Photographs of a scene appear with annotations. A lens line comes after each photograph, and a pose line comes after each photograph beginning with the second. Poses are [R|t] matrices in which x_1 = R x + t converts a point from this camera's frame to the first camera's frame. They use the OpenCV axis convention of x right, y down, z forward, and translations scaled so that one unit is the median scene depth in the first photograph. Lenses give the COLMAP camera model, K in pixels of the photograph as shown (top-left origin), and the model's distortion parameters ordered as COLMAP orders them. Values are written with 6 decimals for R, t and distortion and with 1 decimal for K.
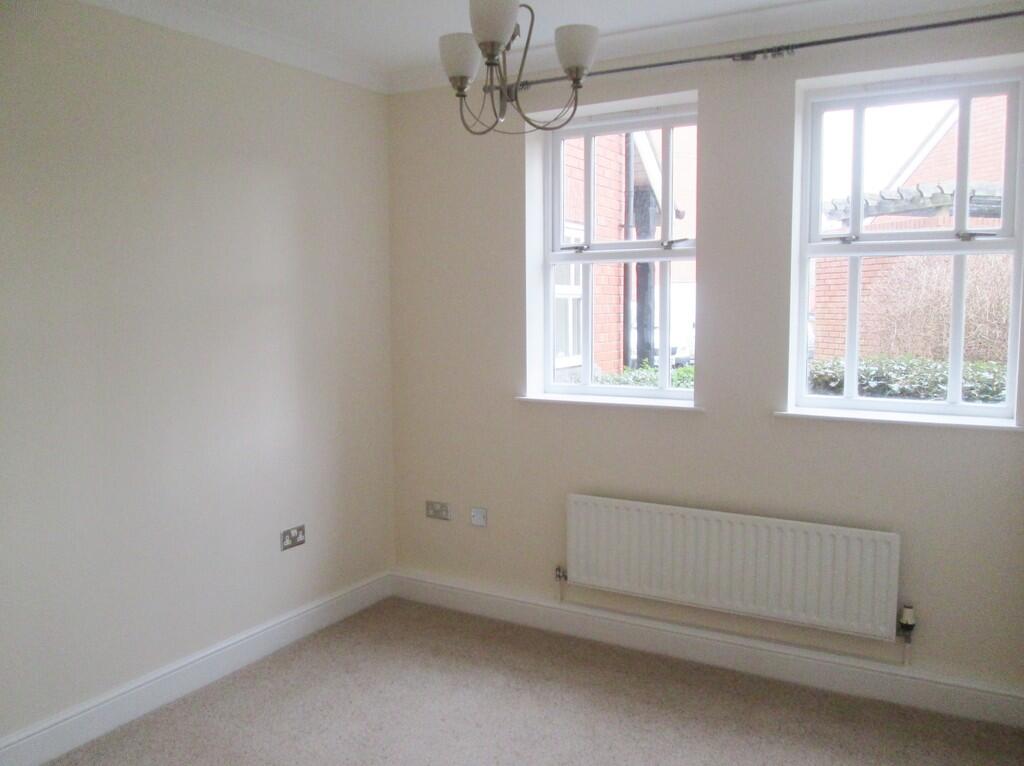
lens RADIAL K [[732.1, 0, 510.8], [0, 732.1, 357.1], [0, 0, 1]] dist [-0.017311, -0.000999]
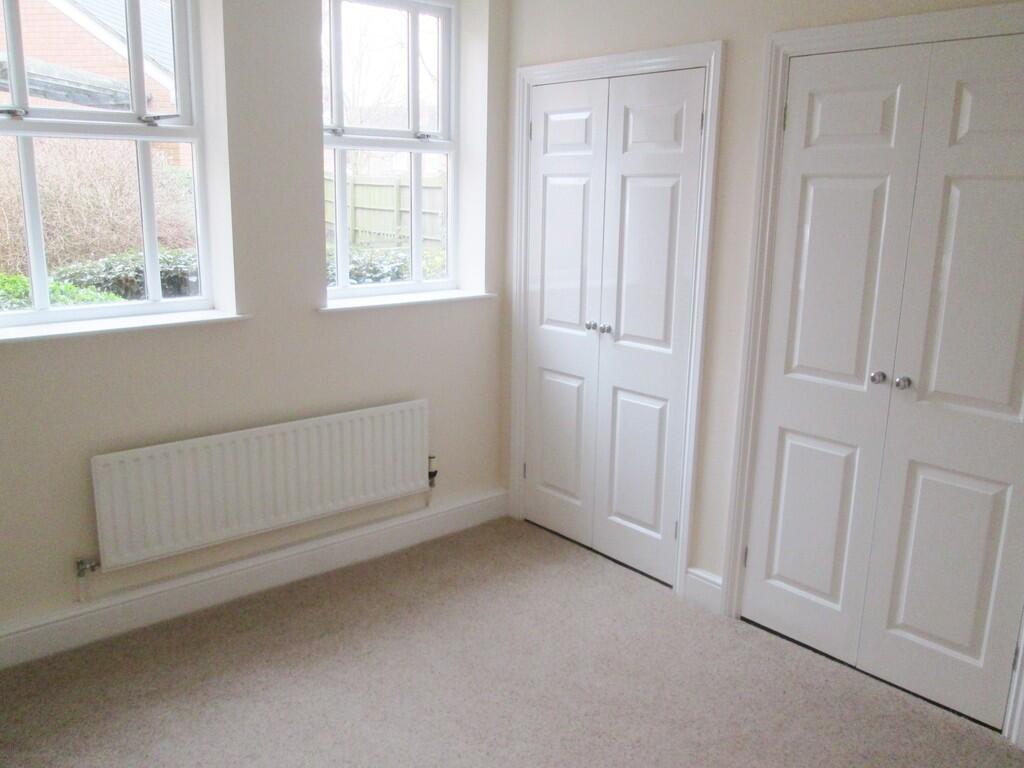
lens RADIAL K [[870.2, 0, 511.9], [0, 870.2, 381.8], [0, 0, 1]] dist [-0.041055, 0.027652]
pose [[0.384882, -0.190781, 0.903033, -0.603475], [0.060963, 0.981522, 0.181380, -0.023544], [-0.920950, -0.014758, 0.389401, 0.304125]]
